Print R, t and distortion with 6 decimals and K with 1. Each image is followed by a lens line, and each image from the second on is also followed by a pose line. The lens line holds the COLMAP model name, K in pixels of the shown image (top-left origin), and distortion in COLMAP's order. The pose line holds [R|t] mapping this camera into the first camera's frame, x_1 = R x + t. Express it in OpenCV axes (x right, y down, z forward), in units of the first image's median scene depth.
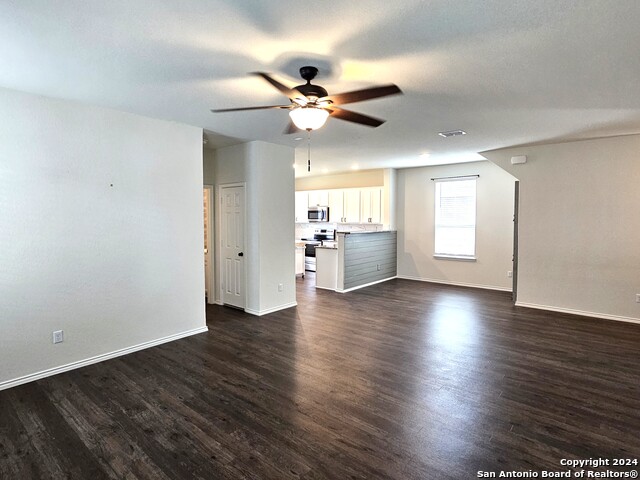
lens RADIAL K [[352.0, 0, 314.1], [0, 352.0, 233.2], [0, 0, 1]] dist [0.000199, -0.002555]
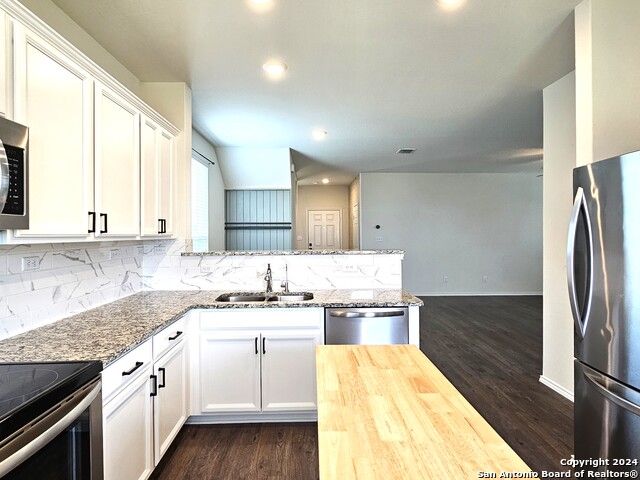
lens RADIAL K [[355.3, 0, 314.9], [0, 355.3, 232.6], [0, 0, 1]] dist [0.000626, -0.000507]
pose [[-0.664107, 0.002673, 0.747633, -0.176402], [0.044095, 0.998393, 0.035600, -0.040590], [-0.746336, 0.056609, -0.663157, 1.212942]]
